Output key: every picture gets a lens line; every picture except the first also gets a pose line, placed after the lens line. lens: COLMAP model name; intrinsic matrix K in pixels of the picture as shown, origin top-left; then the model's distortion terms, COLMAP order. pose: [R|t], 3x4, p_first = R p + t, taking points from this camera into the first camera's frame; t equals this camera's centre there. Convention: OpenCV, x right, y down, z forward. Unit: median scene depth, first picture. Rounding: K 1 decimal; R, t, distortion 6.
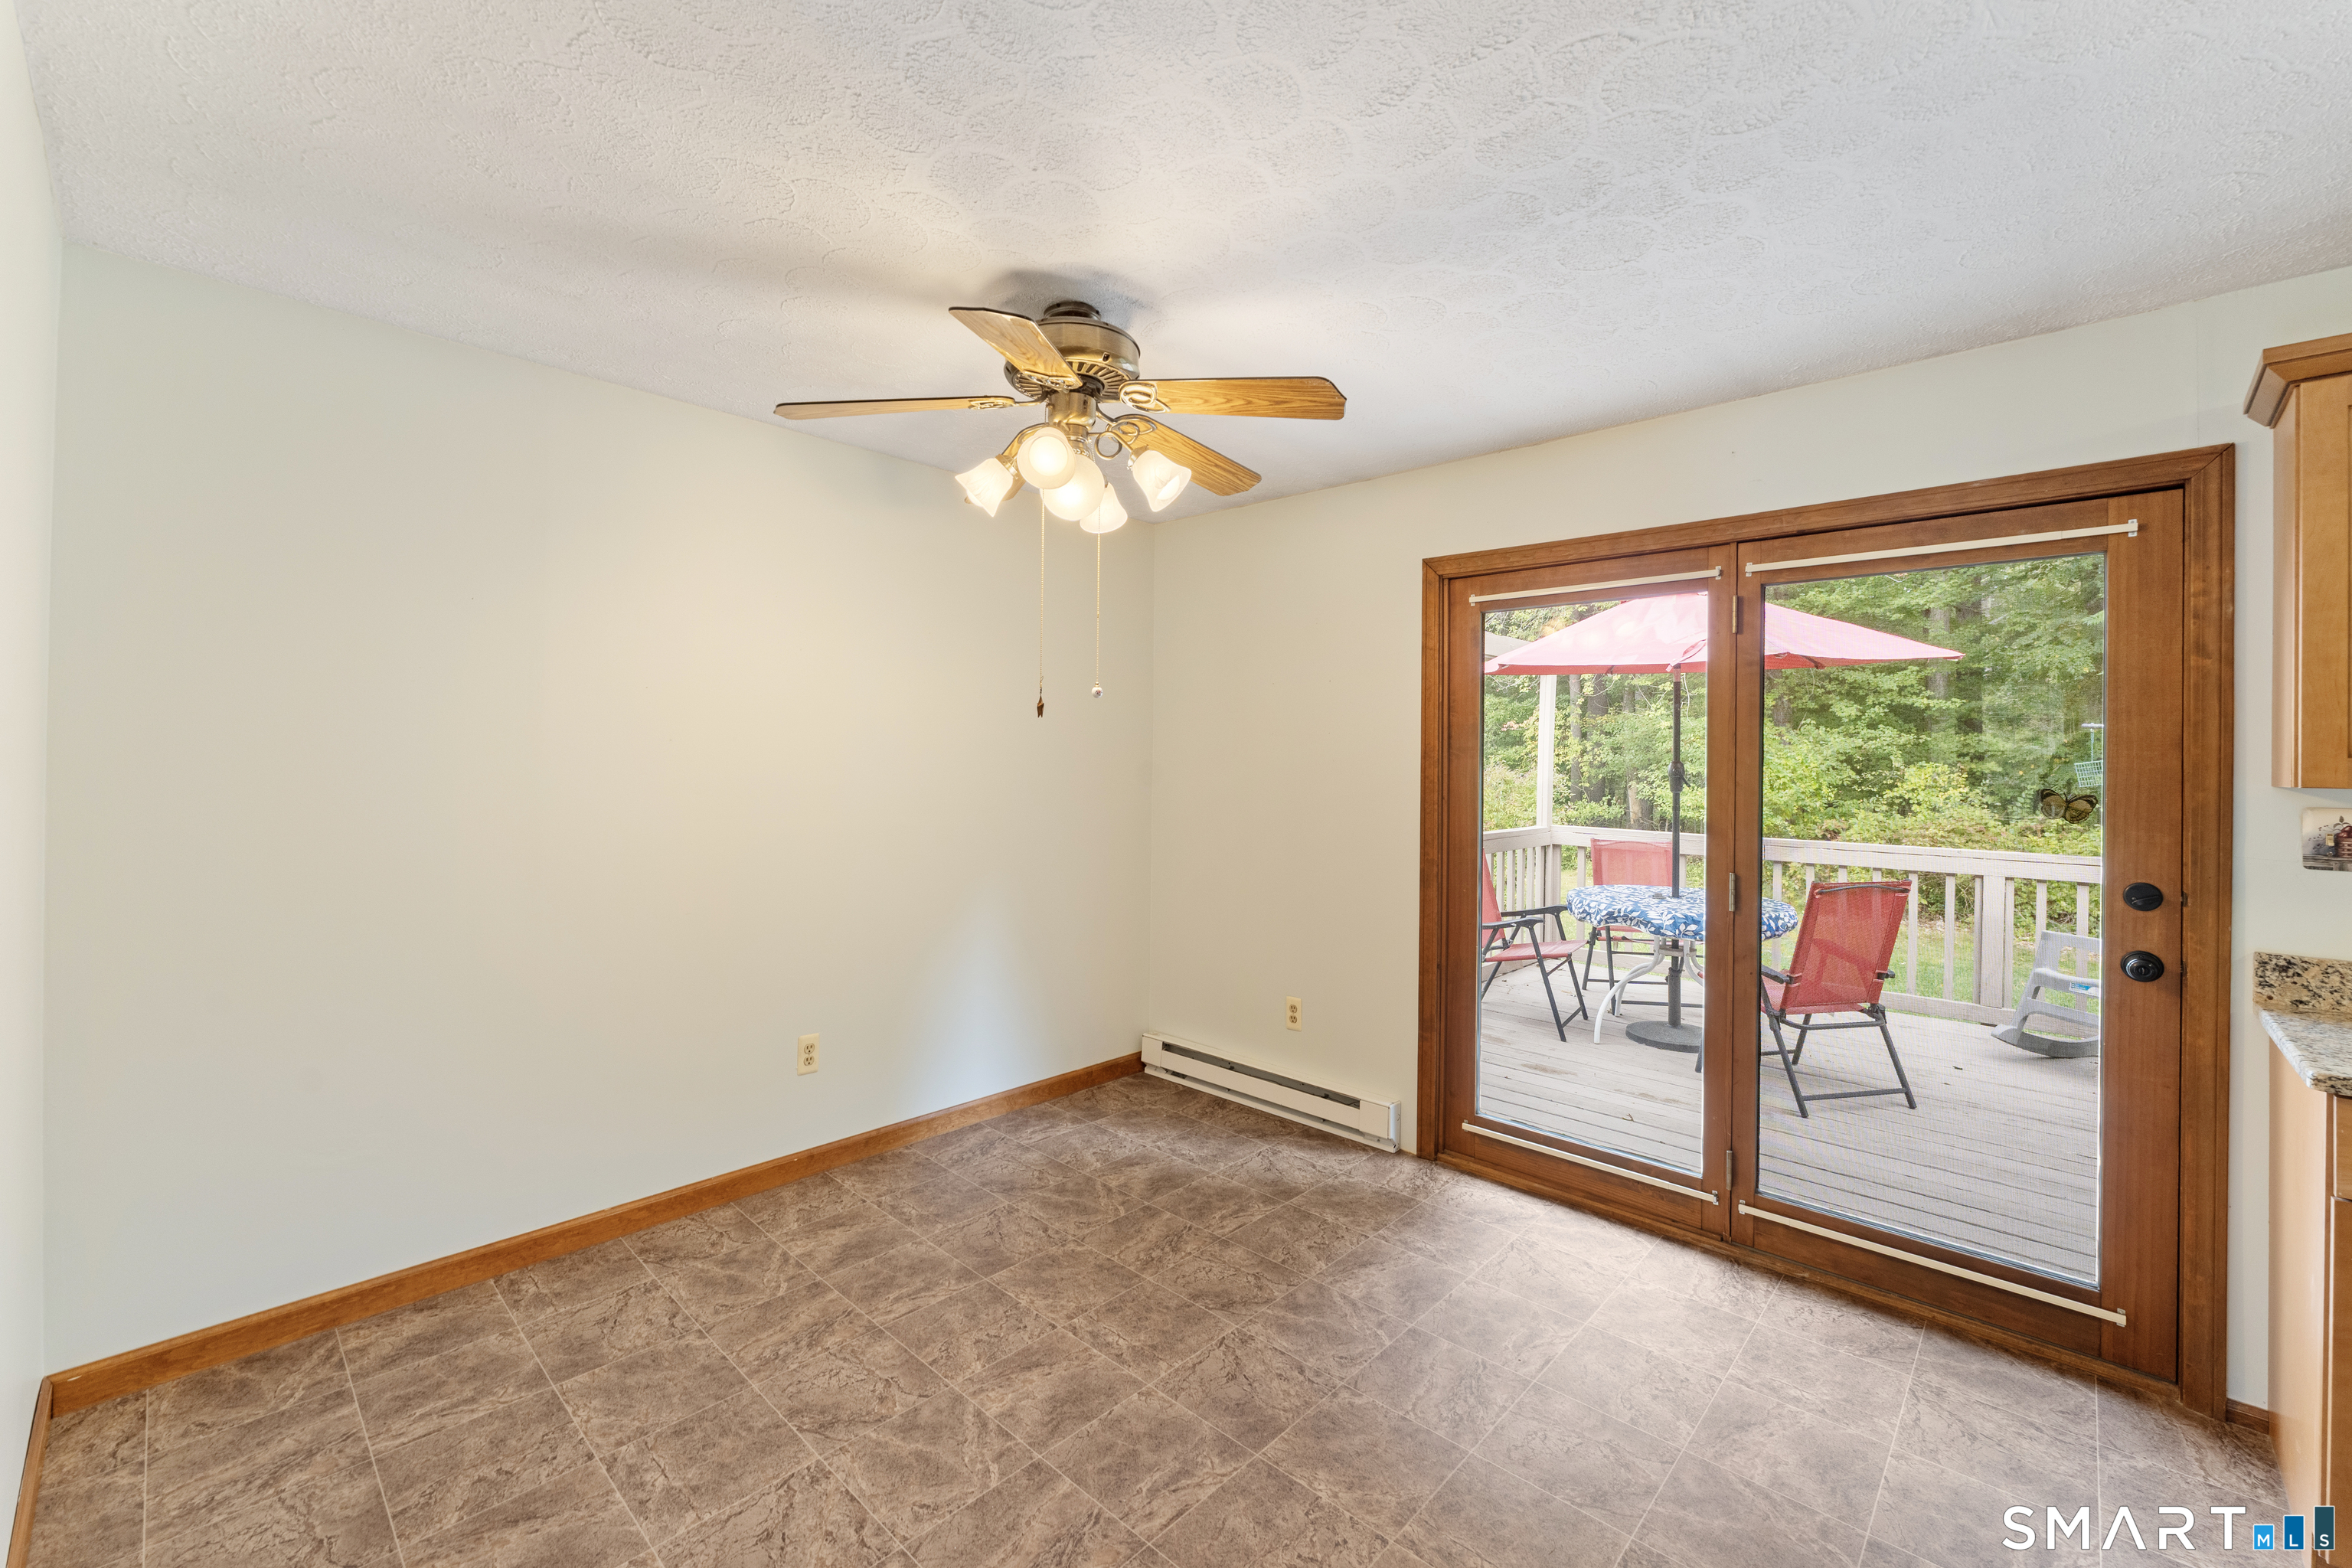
lens RADIAL K [[943.8, 0, 1225.6], [0, 943.8, 761.6], [0, 0, 1]] dist [-0.004461, 0.000559]
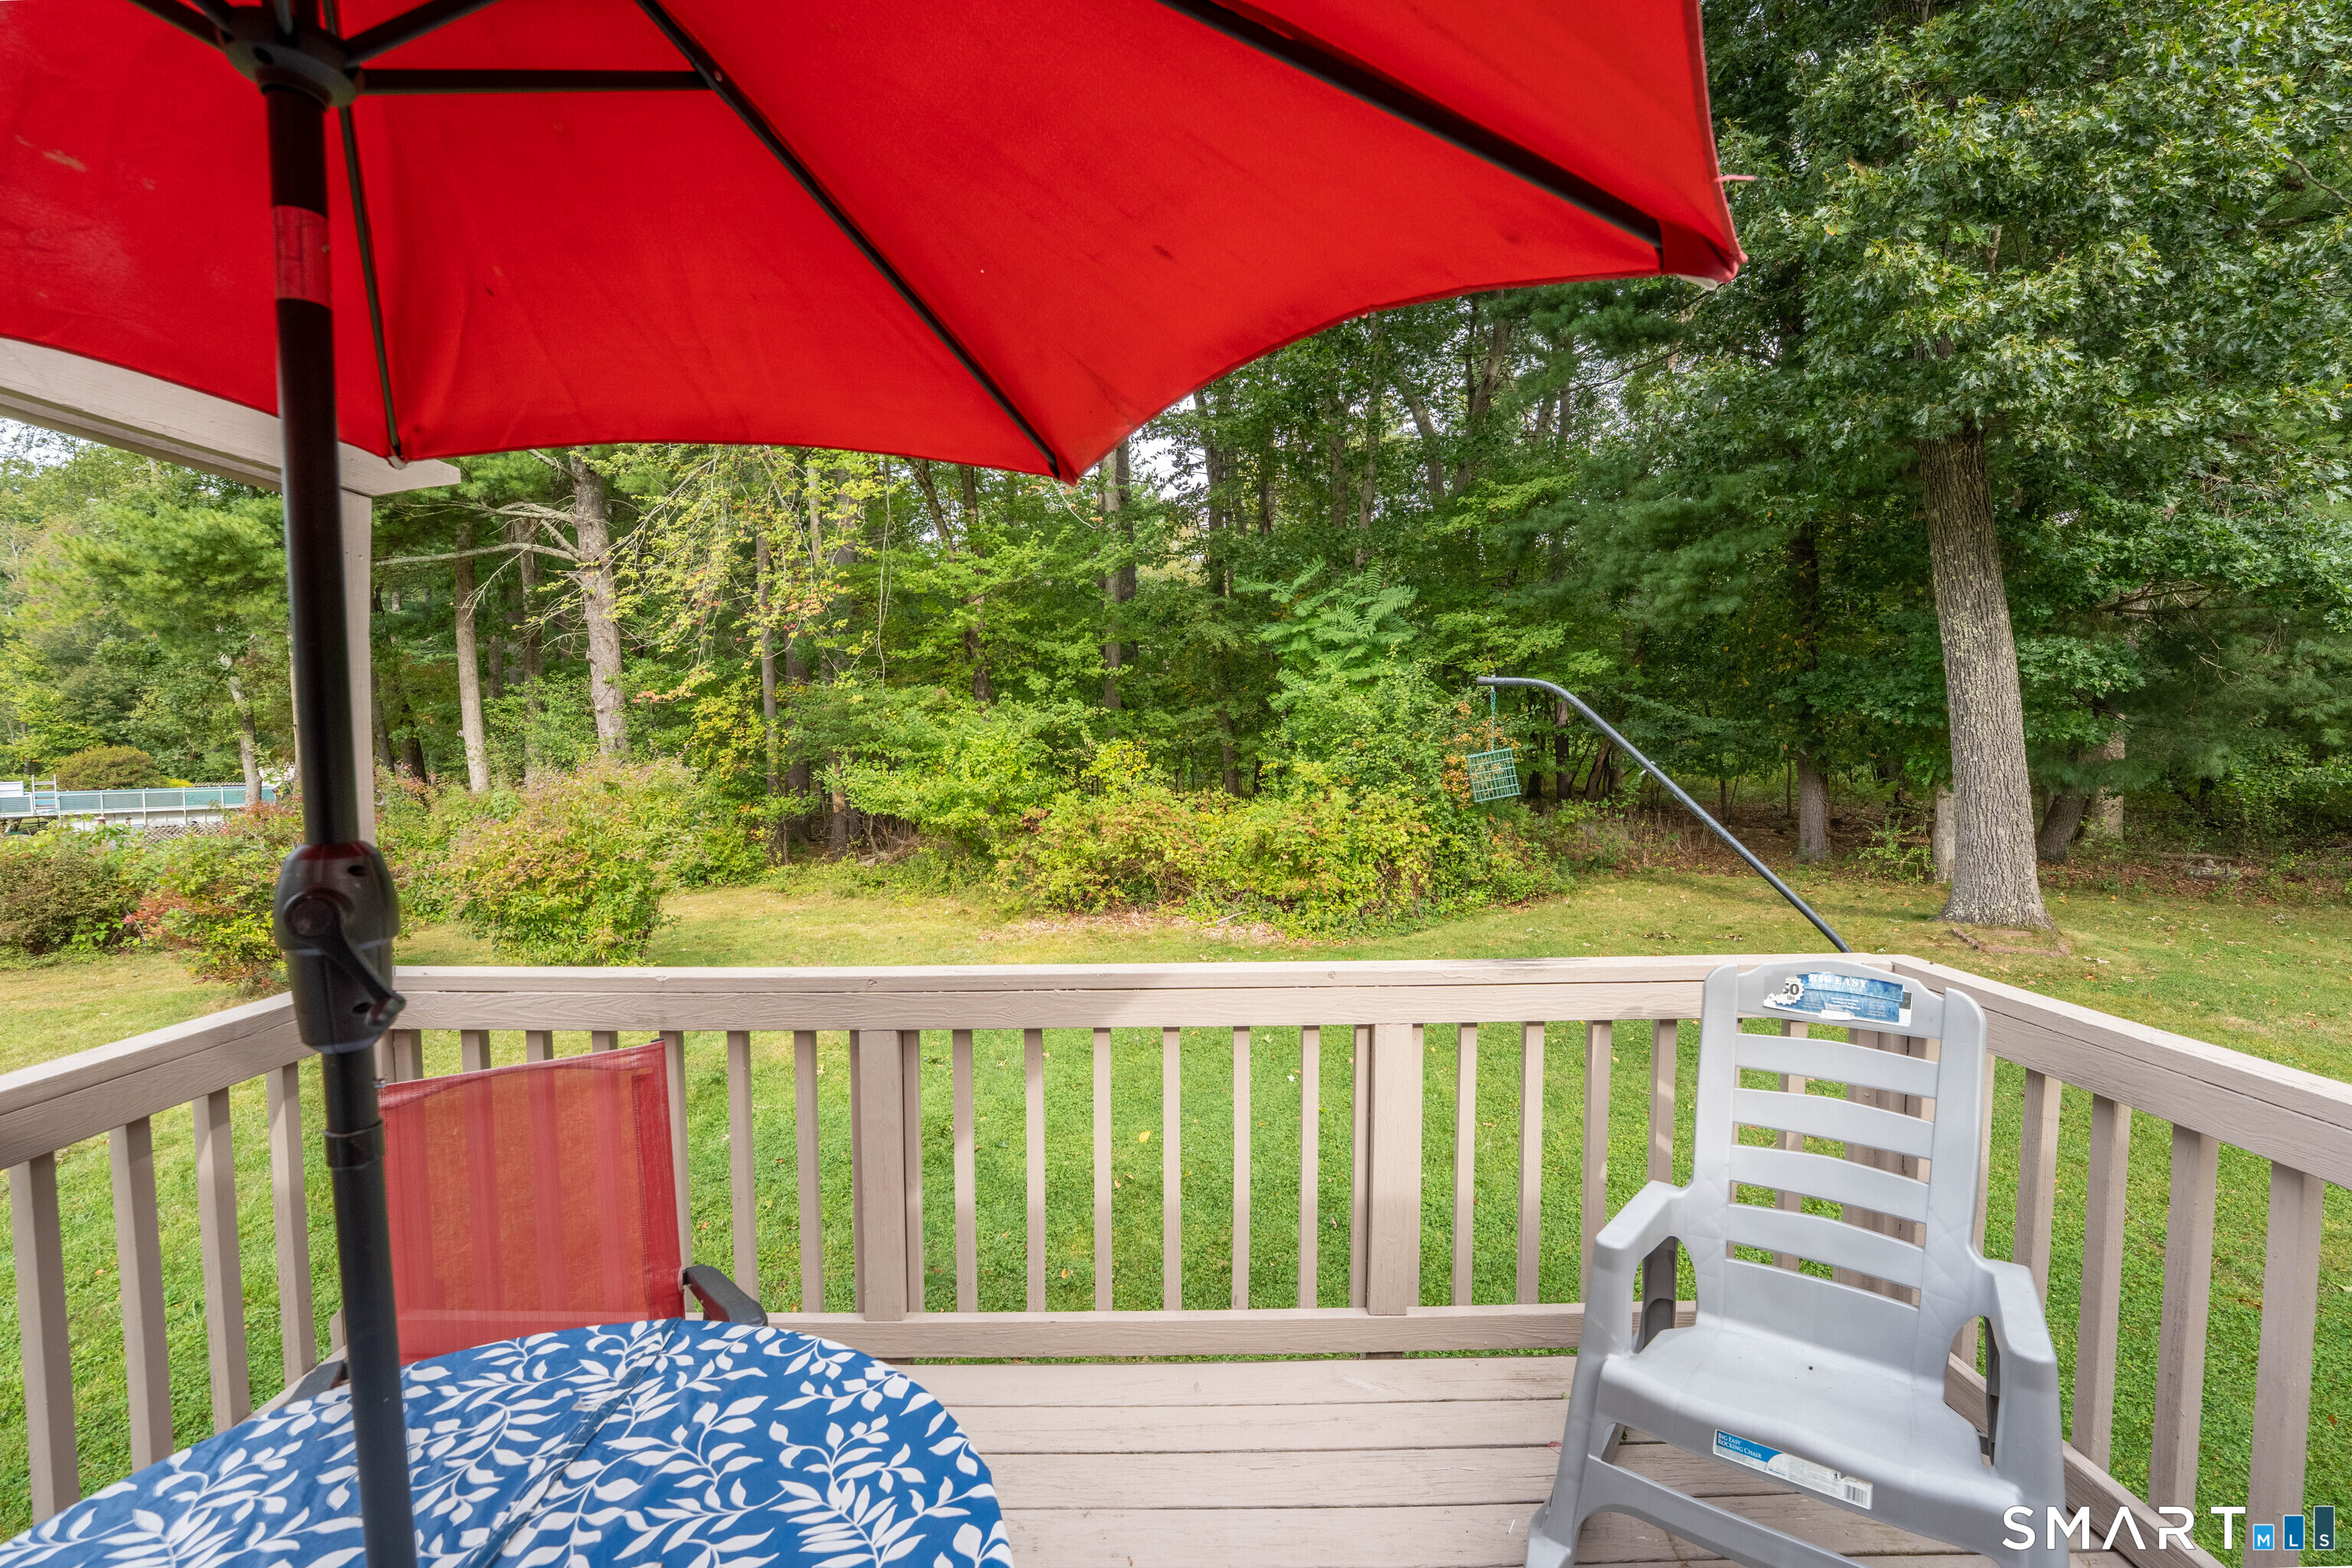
lens RADIAL K [[974.1, 0, 1158.0], [0, 974.1, 780.4], [0, 0, 1]] dist [-0.025118, -0.001486]
pose [[0.756003, -0.050498, 0.652618, 0.736683], [0.021488, 0.998397, 0.052362, -0.041841], [-0.654216, -0.025562, 0.755876, 1.244997]]
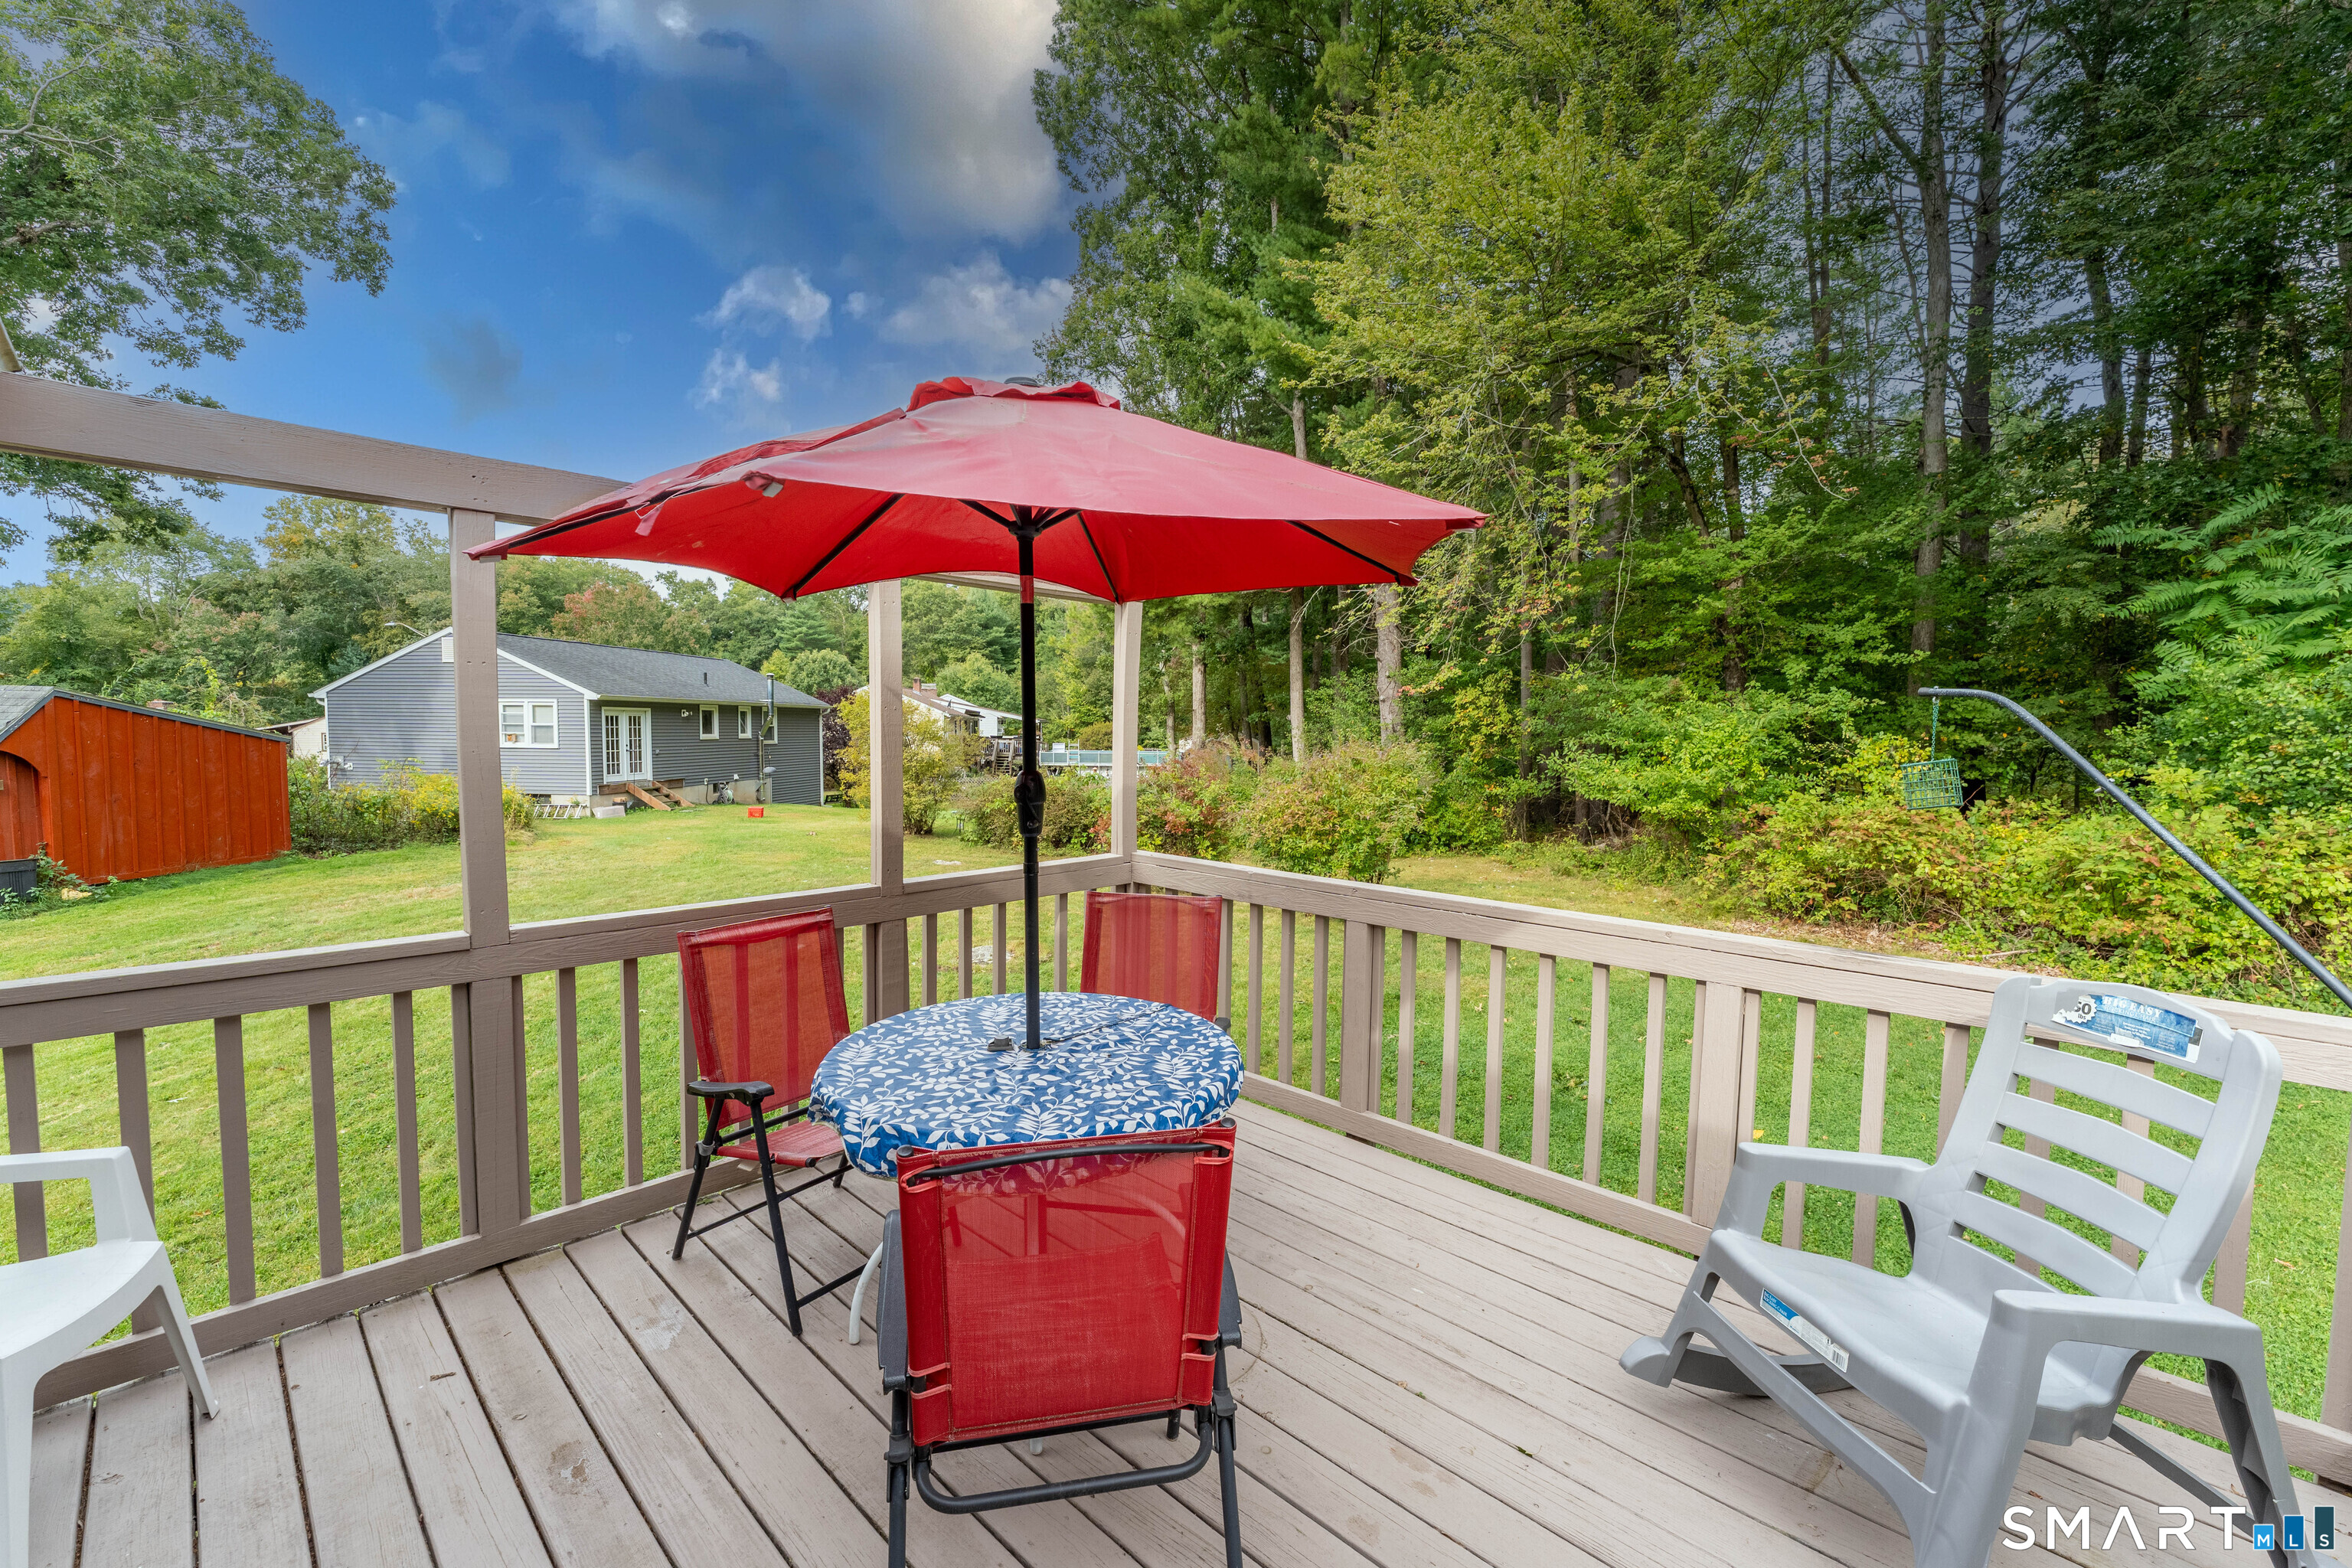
lens RADIAL K [[943.8, 0, 1183.7], [0, 943.8, 776.6], [0, 0, 1]] dist [-0.004461, 0.000559]
pose [[0.998863, -0.004734, -0.047444, 0.913366], [0.007277, 0.998538, 0.053567, -0.052570], [0.047121, -0.053851, 0.997437, 0.771683]]
